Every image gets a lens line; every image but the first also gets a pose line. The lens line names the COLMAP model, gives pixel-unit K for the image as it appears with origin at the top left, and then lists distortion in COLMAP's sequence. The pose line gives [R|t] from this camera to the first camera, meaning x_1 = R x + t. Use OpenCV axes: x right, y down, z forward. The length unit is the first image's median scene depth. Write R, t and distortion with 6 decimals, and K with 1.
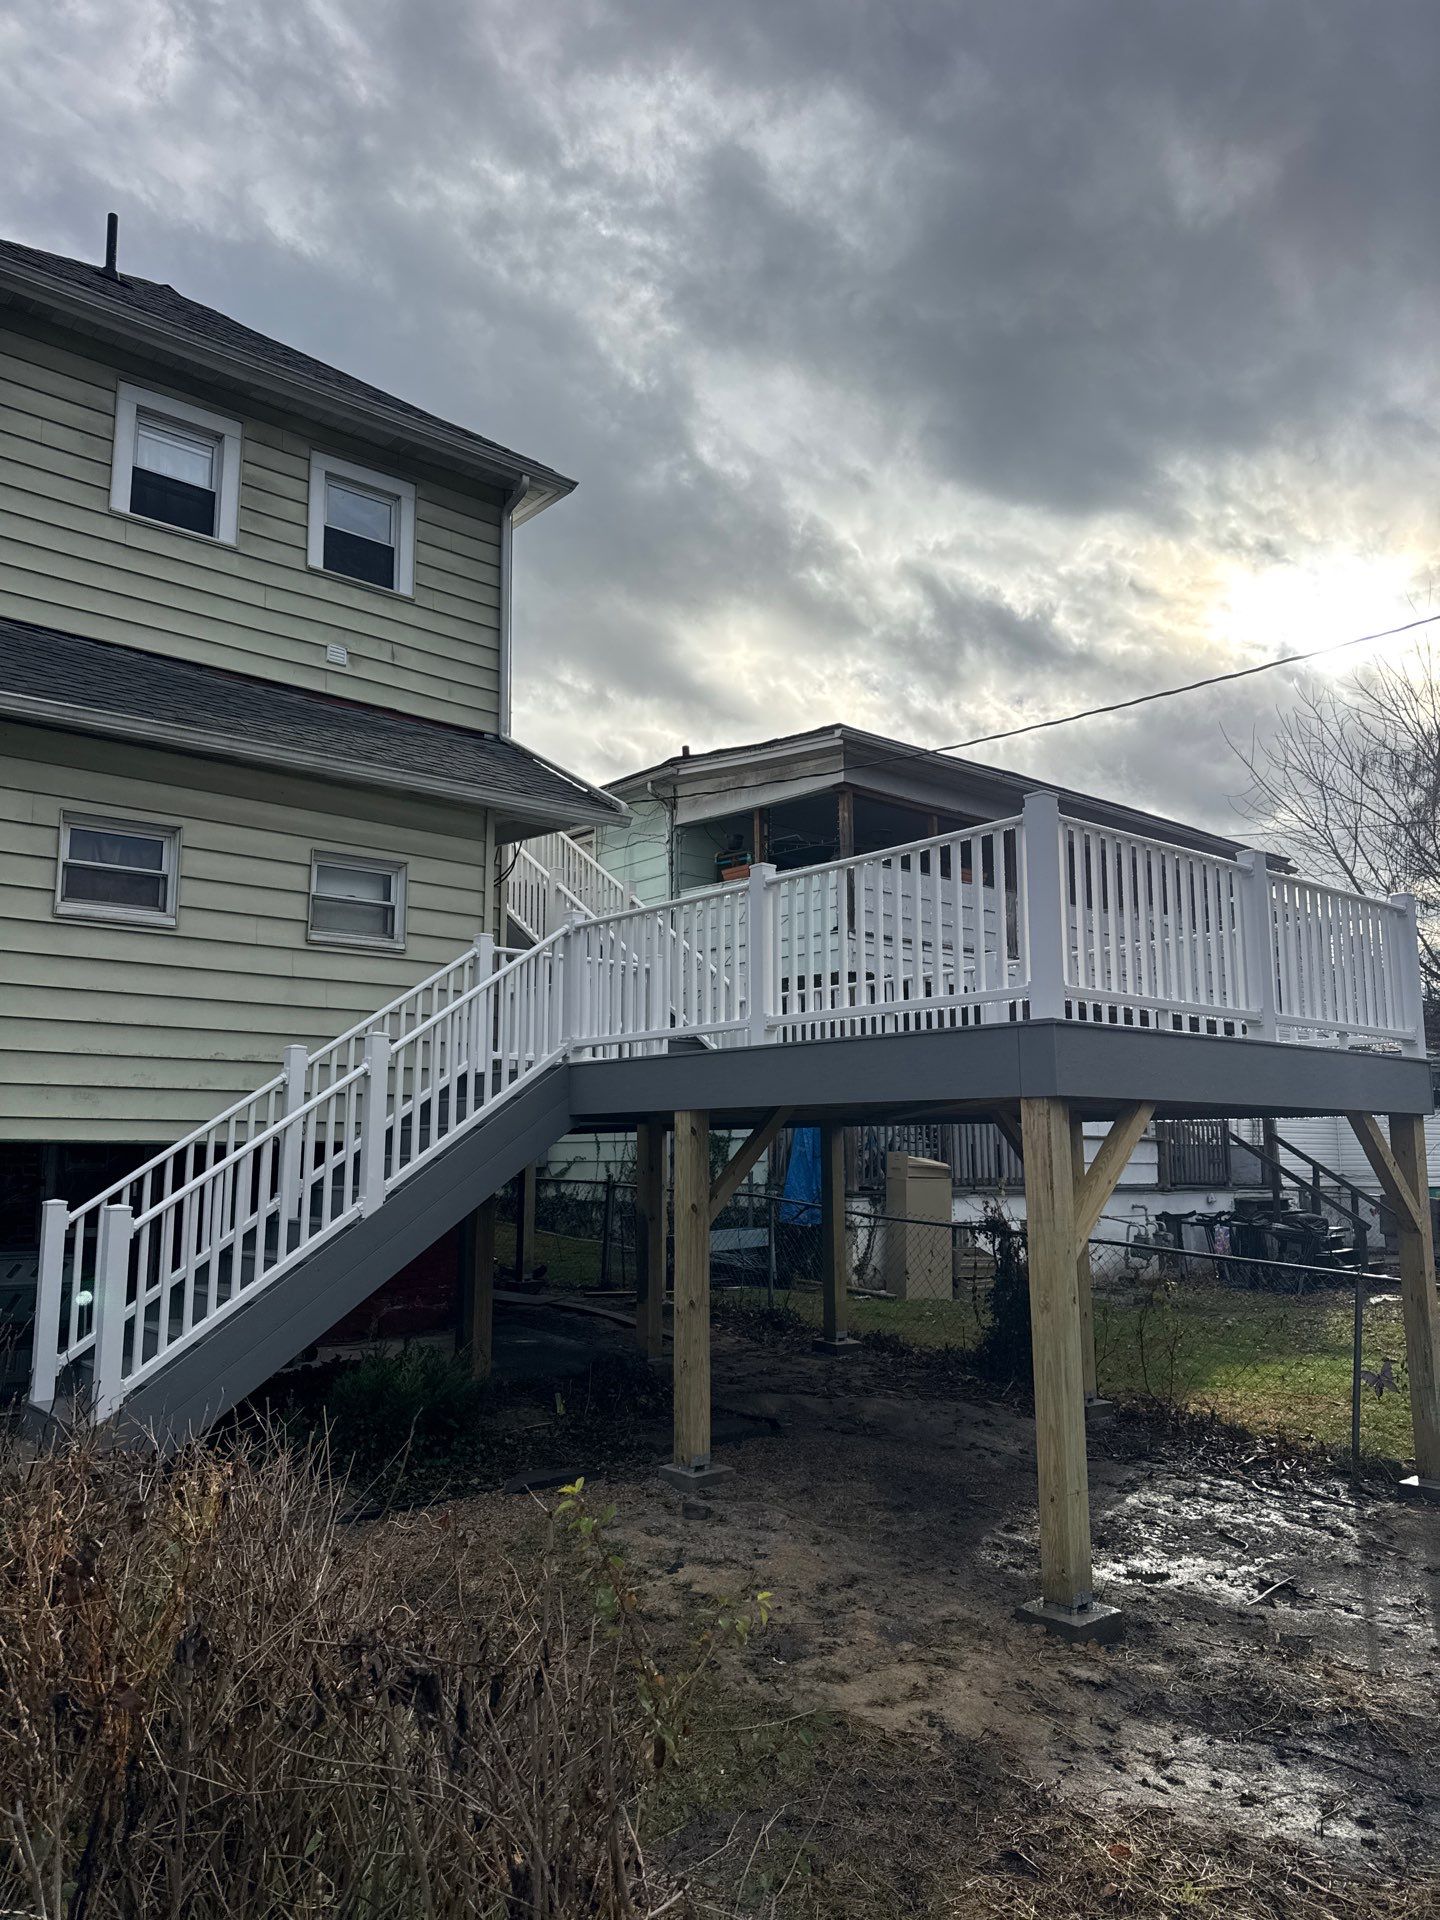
lens RADIAL K [[1333.8, 0, 710.6], [0, 1333.8, 970.4], [0, 0, 1]] dist [0.028245, -0.041322]
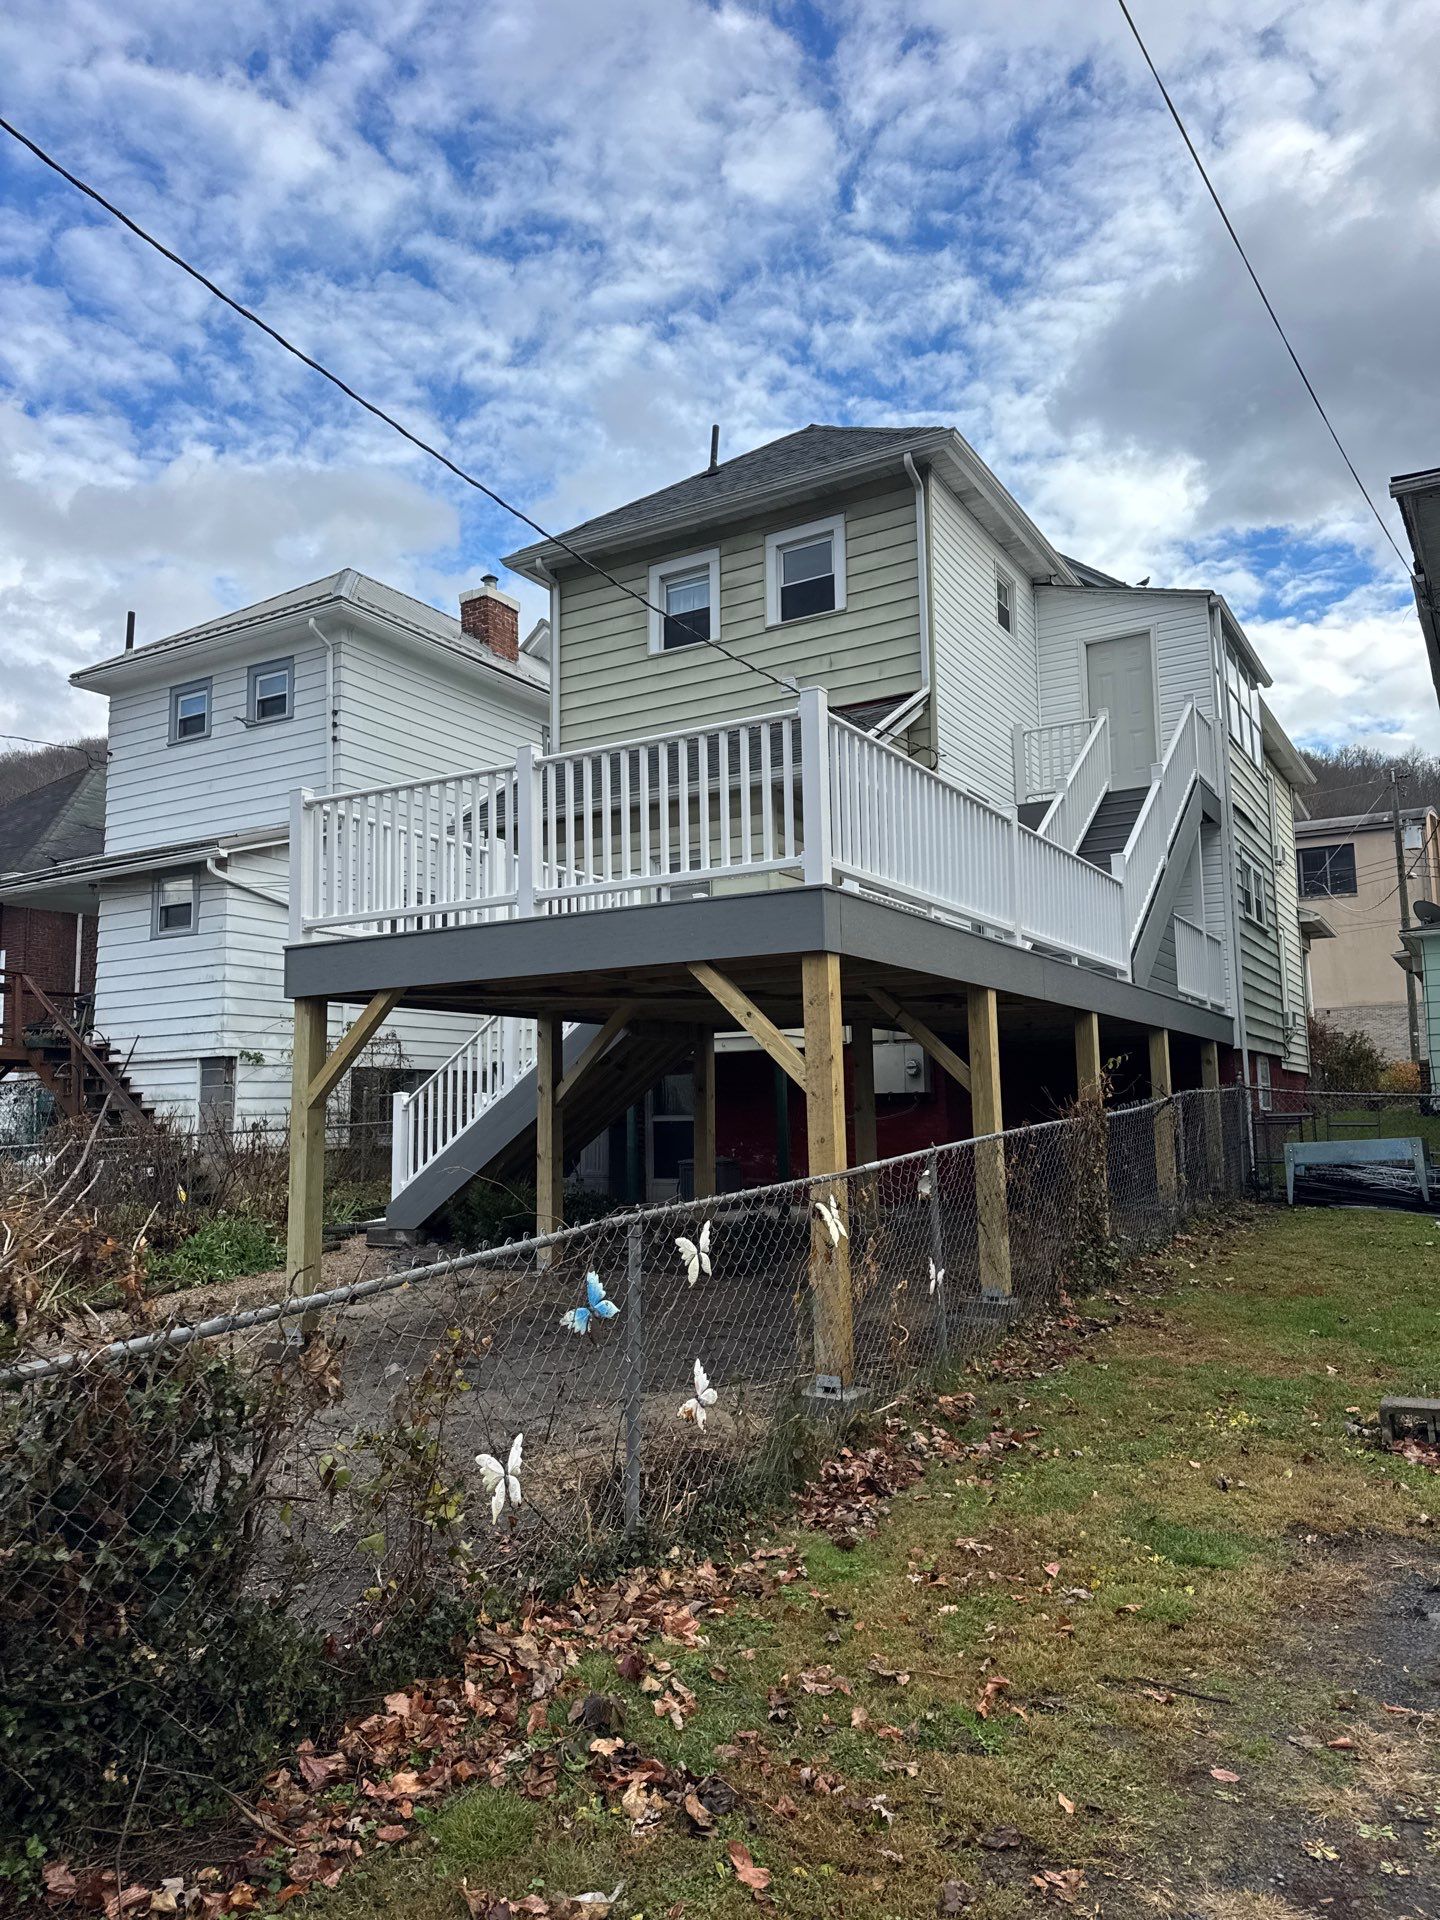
lens RADIAL K [[1333.8, 0, 728.8], [0, 1333.8, 990.0], [0, 0, 1]] dist [0.028245, -0.041322]
pose [[0.324186, -0.098075, -0.940896, 1.144764], [0.146760, 0.987783, -0.052397, 0.149248], [0.934540, -0.121099, 0.334620, 0.615011]]
